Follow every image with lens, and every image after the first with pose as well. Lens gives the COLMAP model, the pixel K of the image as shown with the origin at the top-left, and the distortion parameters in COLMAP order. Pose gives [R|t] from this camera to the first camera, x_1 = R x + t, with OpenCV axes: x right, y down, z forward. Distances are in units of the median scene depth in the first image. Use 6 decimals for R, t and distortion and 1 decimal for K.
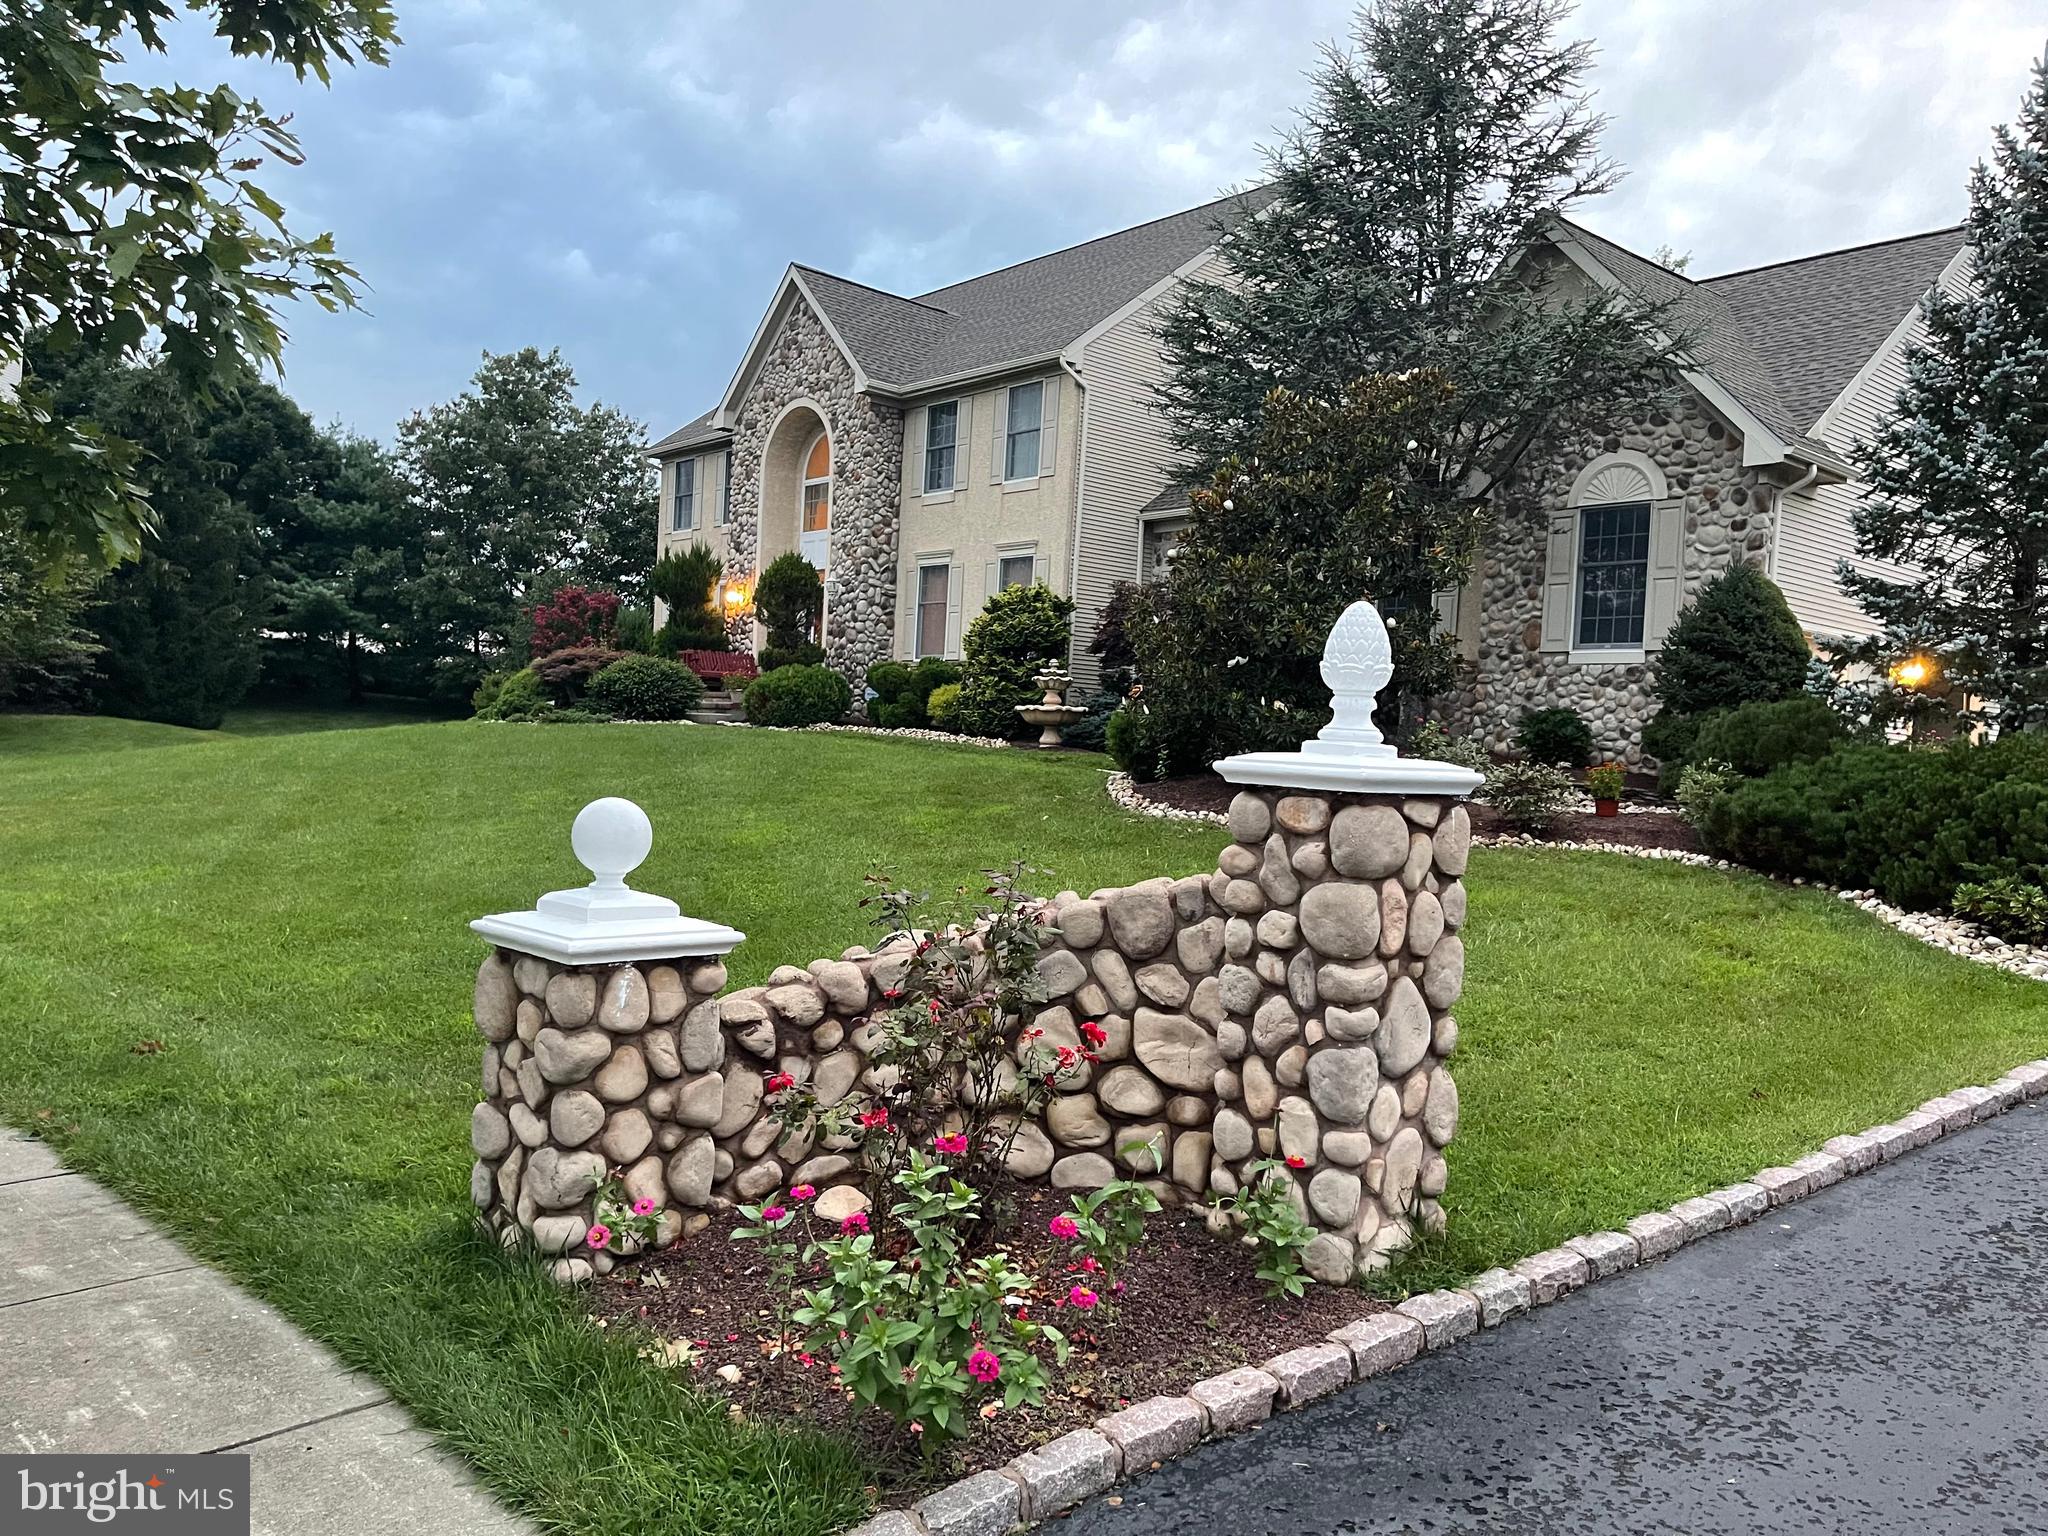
lens RADIAL K [[1553.7, 0, 1036.6], [0, 1553.7, 776.0], [0, 0, 1]] dist [0.084563, -0.108826]
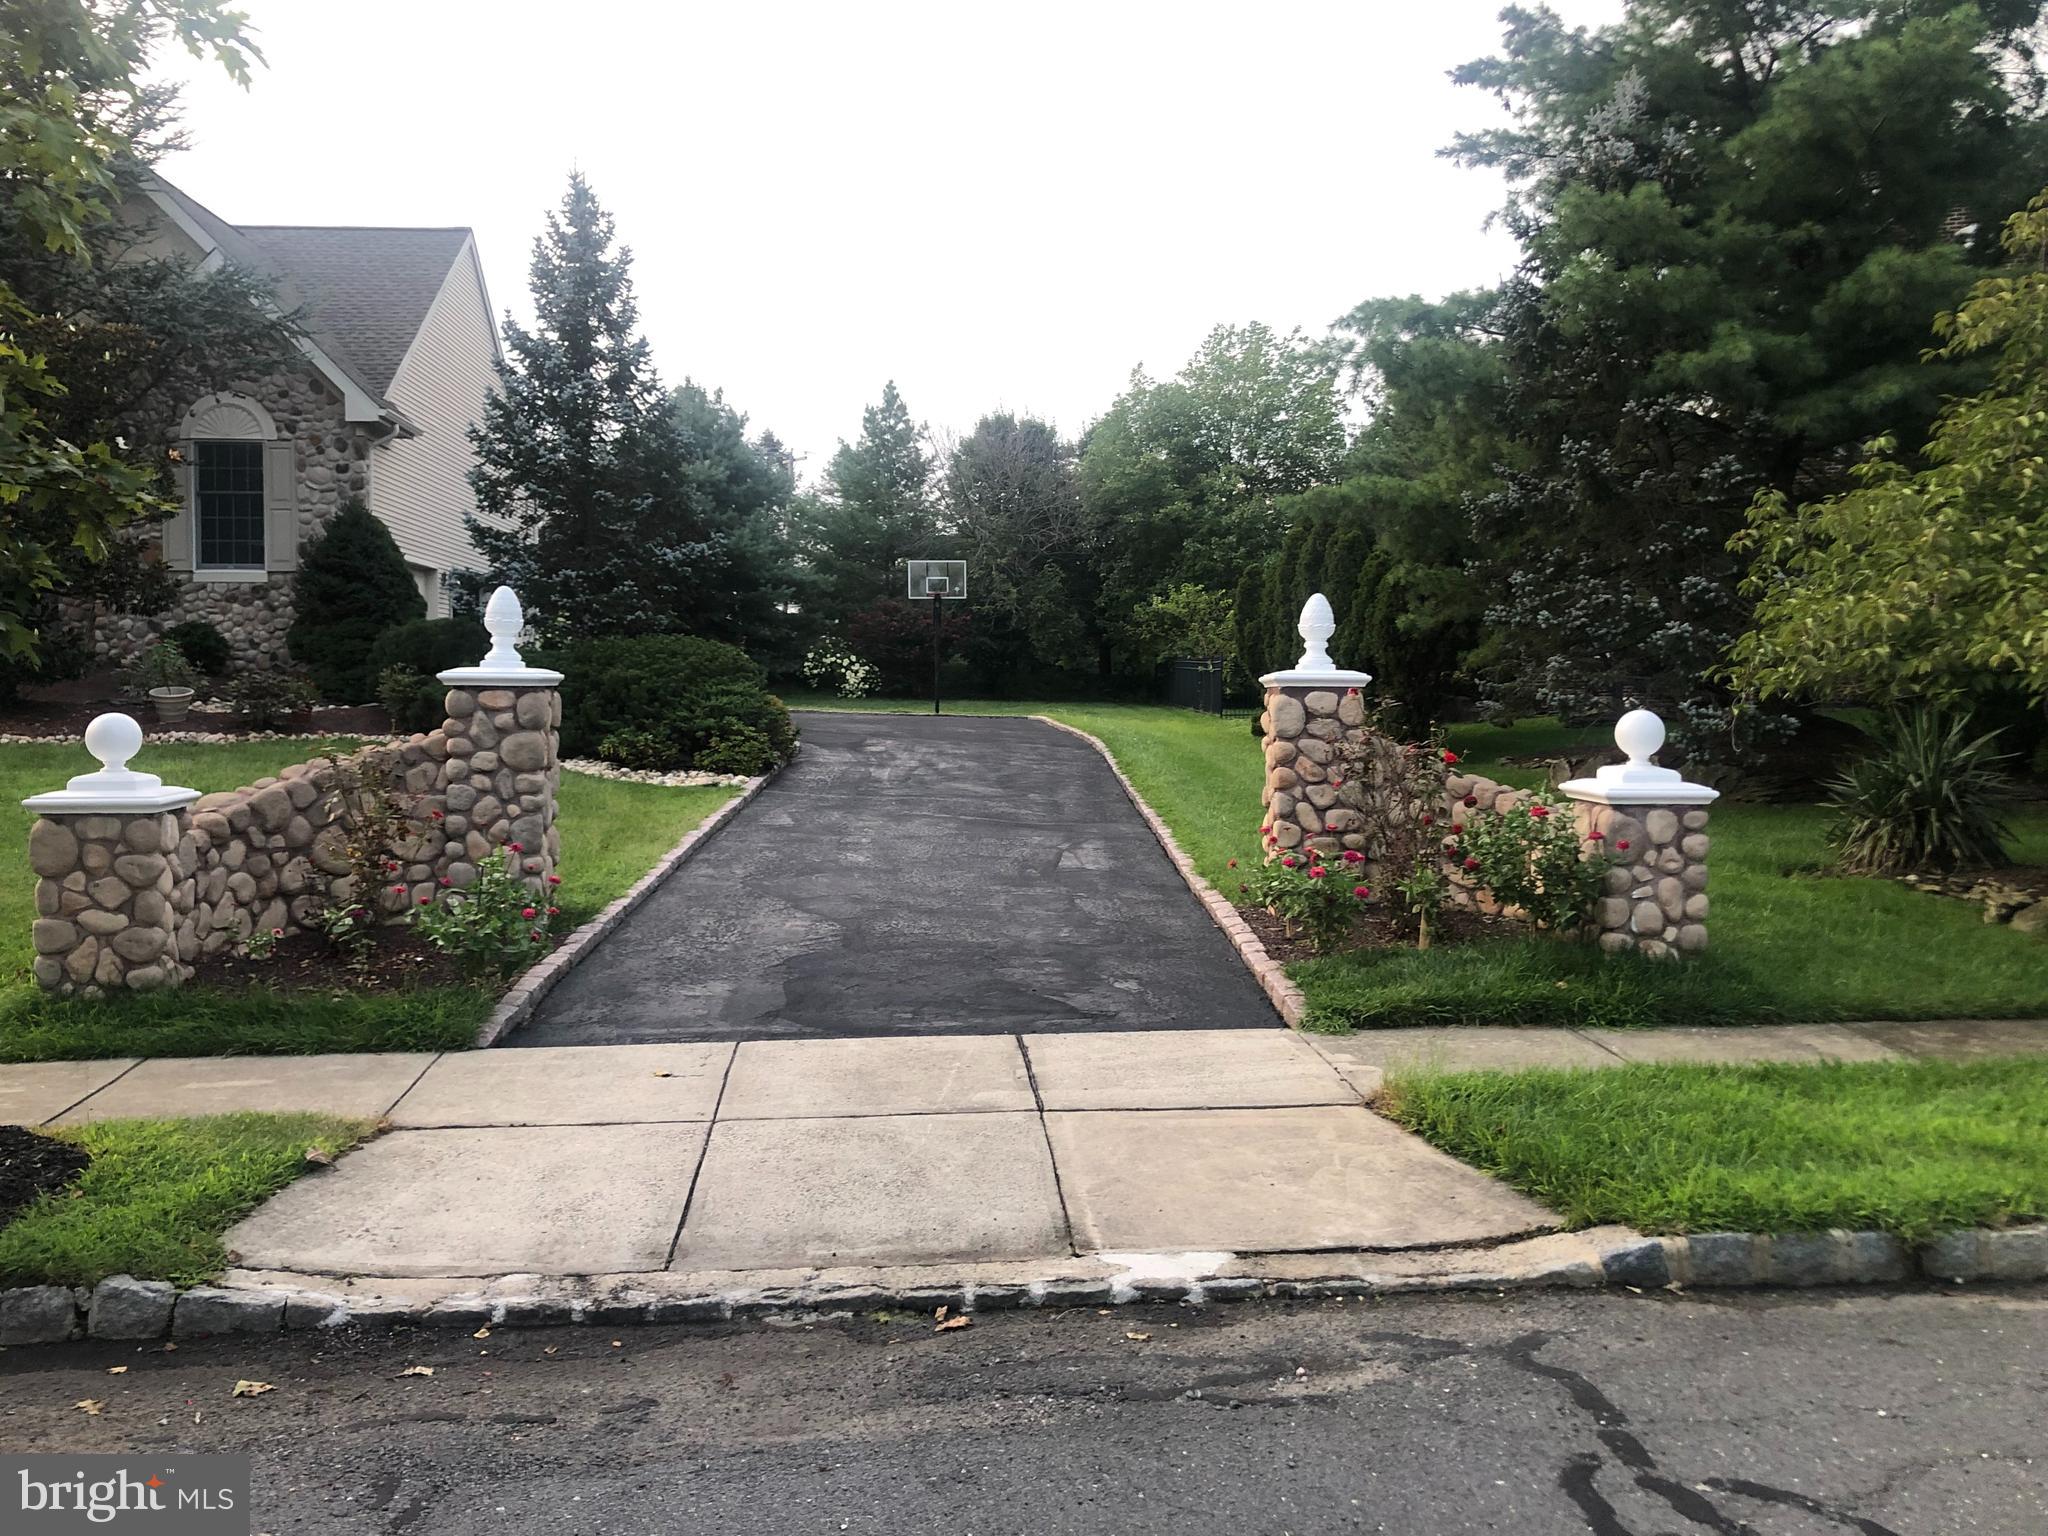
lens RADIAL K [[1668.3, 0, 1024.0], [0, 1668.3, 768.0], [0, 0, 1]] dist [0.091271, 0.003664]
pose [[0.604379, -0.090806, 0.791505, -0.356949], [0.049280, 0.995842, 0.076619, -0.005851], [-0.795171, -0.007302, 0.606341, -0.254049]]
